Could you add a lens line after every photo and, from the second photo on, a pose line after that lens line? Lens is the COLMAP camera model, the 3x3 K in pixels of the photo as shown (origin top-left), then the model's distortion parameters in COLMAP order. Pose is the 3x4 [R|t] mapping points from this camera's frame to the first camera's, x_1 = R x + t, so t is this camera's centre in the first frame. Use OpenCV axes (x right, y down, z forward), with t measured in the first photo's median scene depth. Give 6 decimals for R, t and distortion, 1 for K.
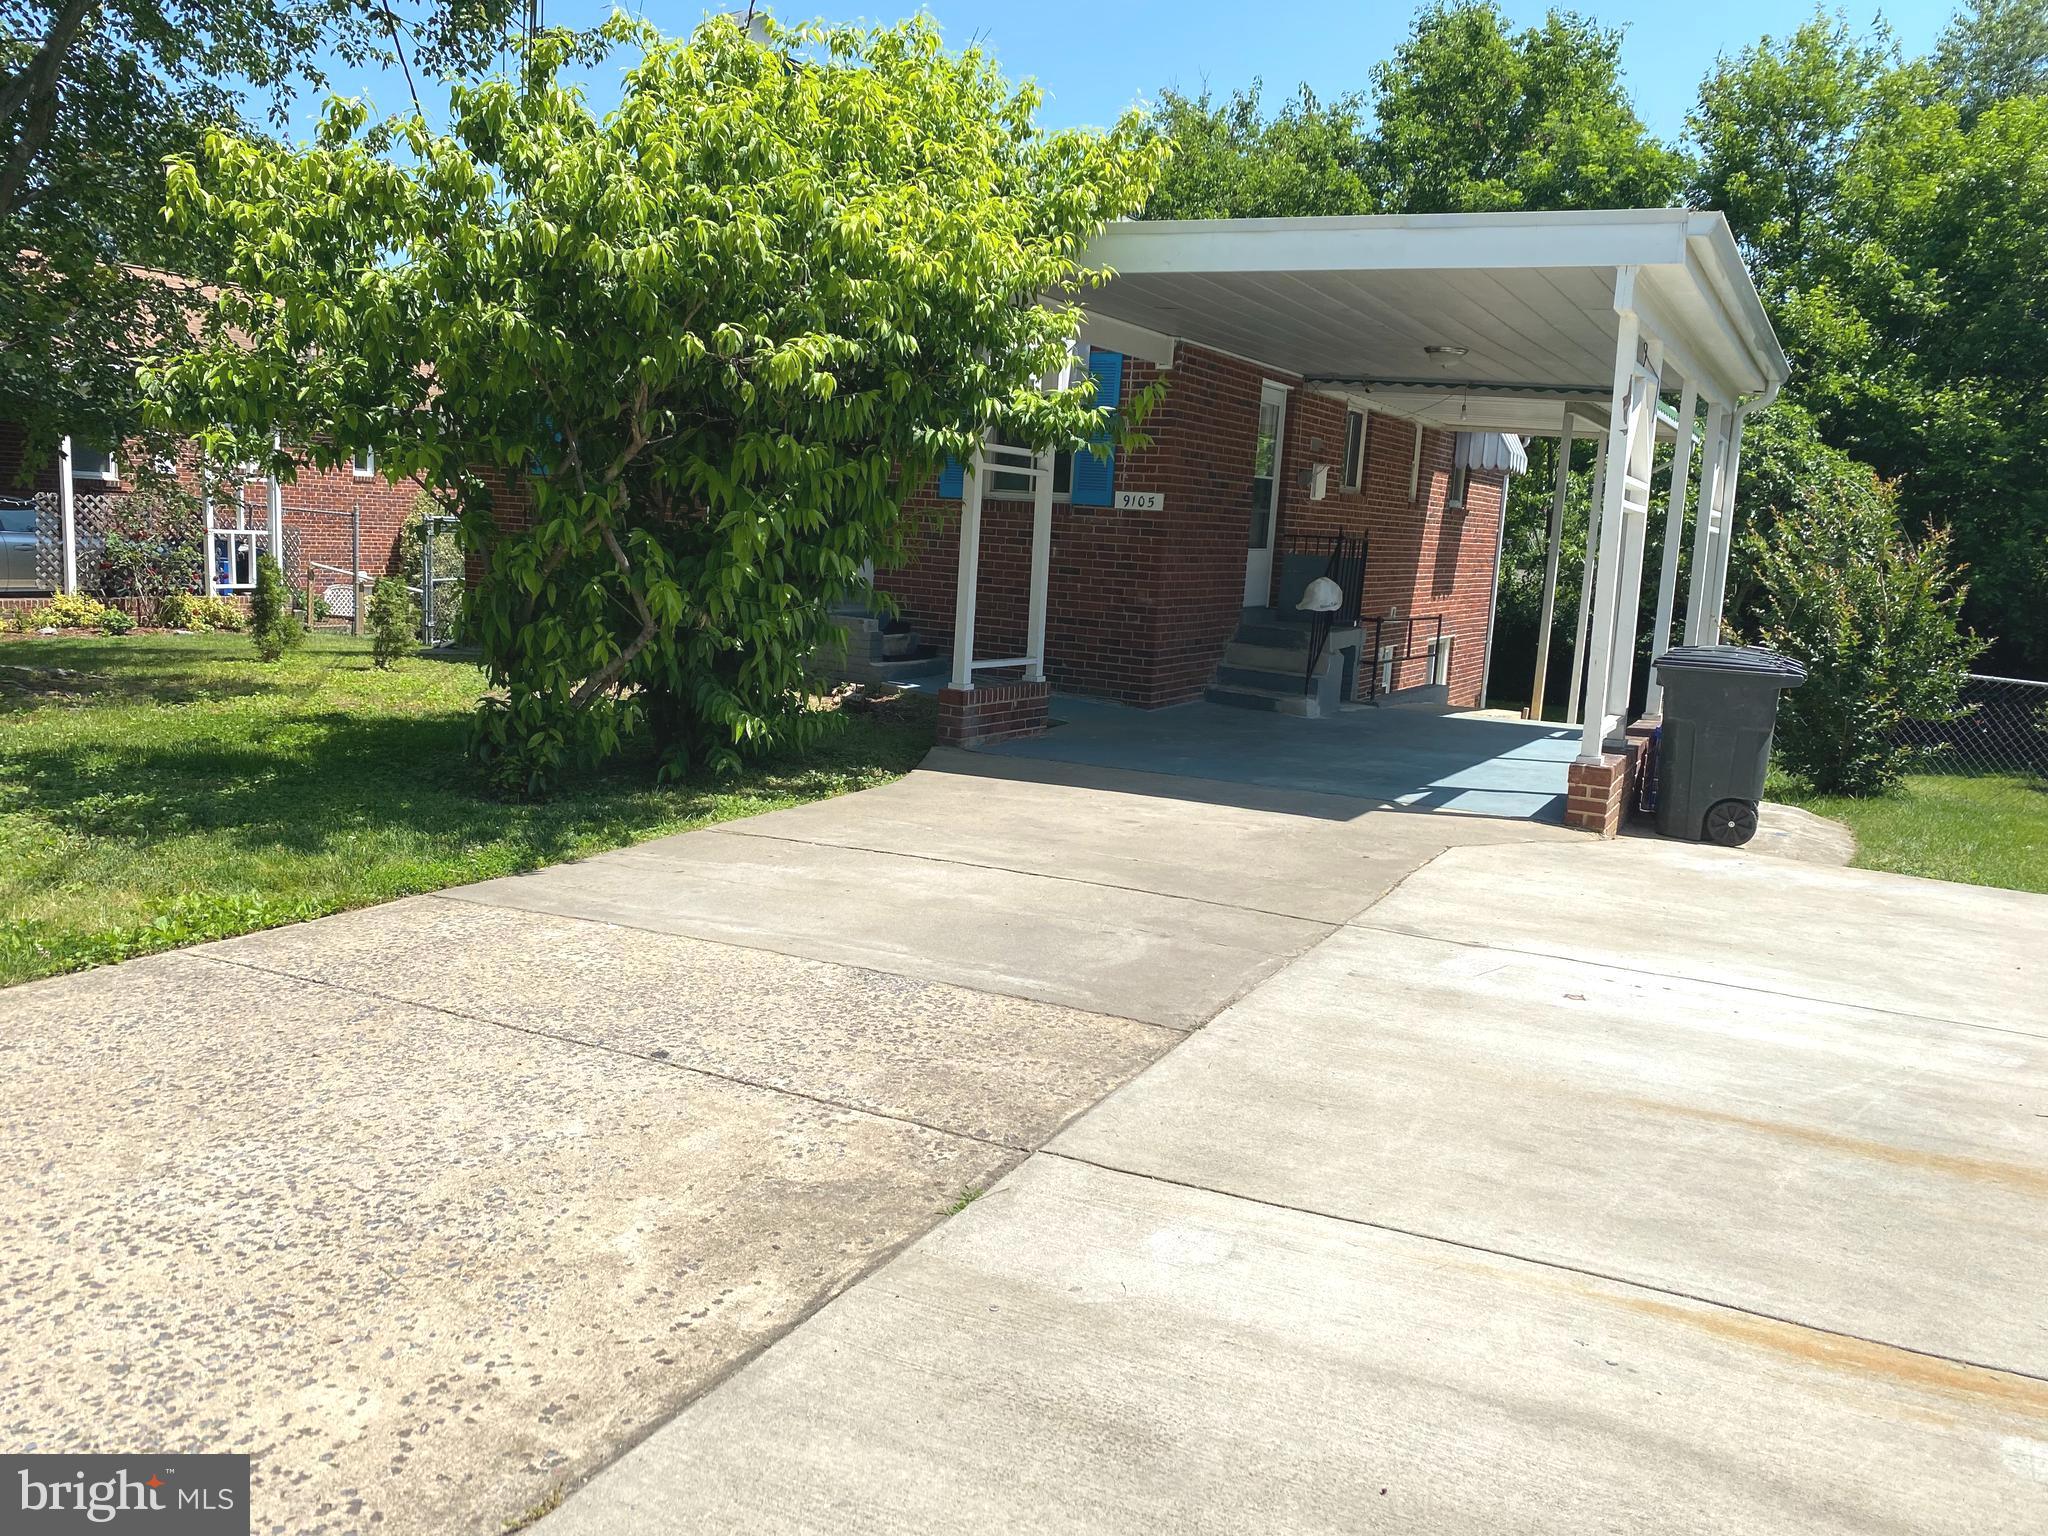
lens RADIAL K [[1701.8, 0, 1024.0], [0, 1701.8, 768.0], [0, 0, 1]] dist [-0.009128, -0.111282]
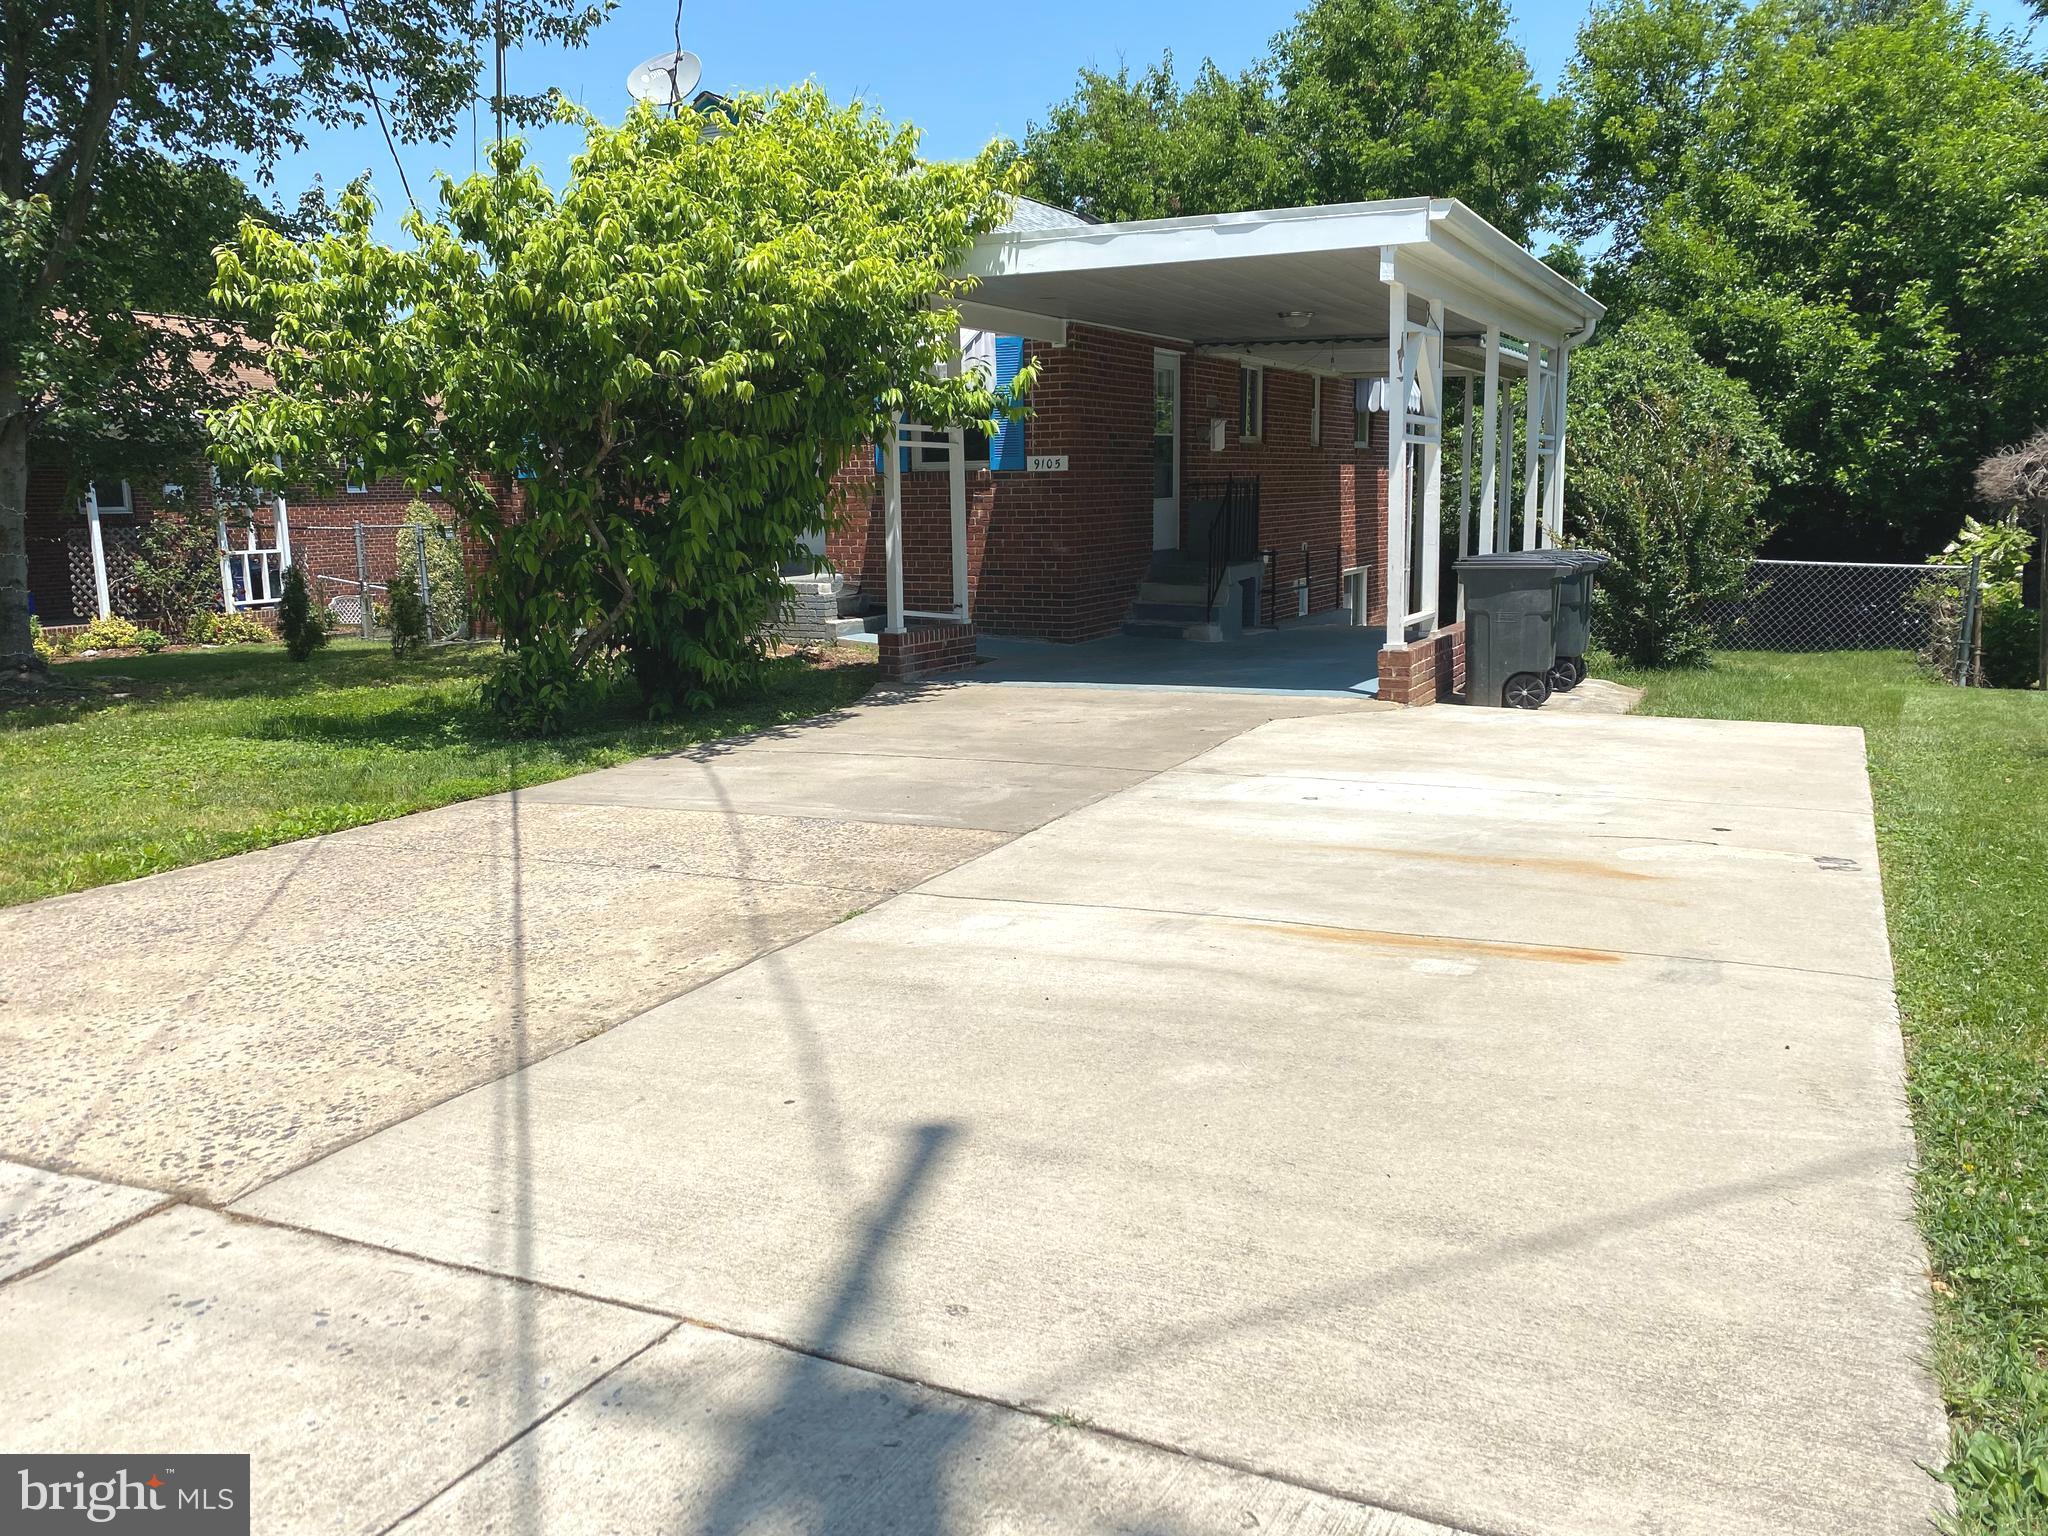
lens RADIAL K [[1628.5, 0, 1024.0], [0, 1628.5, 768.0], [0, 0, 1]] dist [0.003179, -0.123323]
pose [[0.997139, -0.074954, 0.009739, 0.049204], [0.074683, 0.996875, 0.025742, 0.036590], [-0.011638, -0.024941, 0.999621, -0.207243]]
